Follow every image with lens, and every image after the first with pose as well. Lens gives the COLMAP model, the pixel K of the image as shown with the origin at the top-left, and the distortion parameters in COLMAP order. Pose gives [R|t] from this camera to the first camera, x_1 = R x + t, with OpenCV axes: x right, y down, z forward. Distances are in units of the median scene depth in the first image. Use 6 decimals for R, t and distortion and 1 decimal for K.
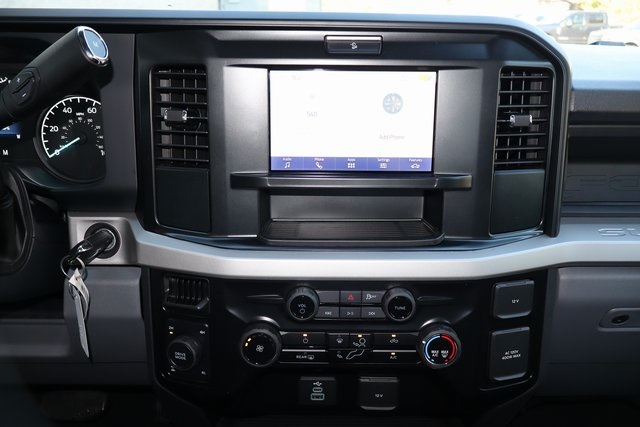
lens RADIAL K [[541.4, 0, 321.2], [0, 541.4, 213.5], [0, 0, 1]] dist [0.005794, -0.001530]
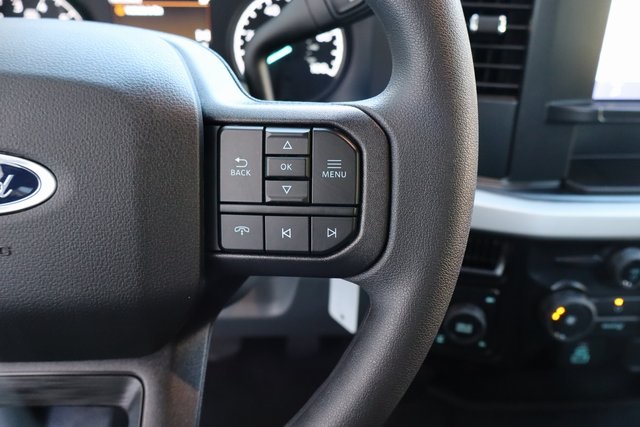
lens RADIAL K [[541.4, 0, 320.3], [0, 541.4, 209.5], [0, 0, 1]] dist [0.005794, -0.001530]
pose [[0.998696, -0.012250, 0.049556, -0.521720], [0.002618, 0.981791, 0.189945, -0.072305], [-0.050980, -0.189568, 0.980543, 0.236317]]
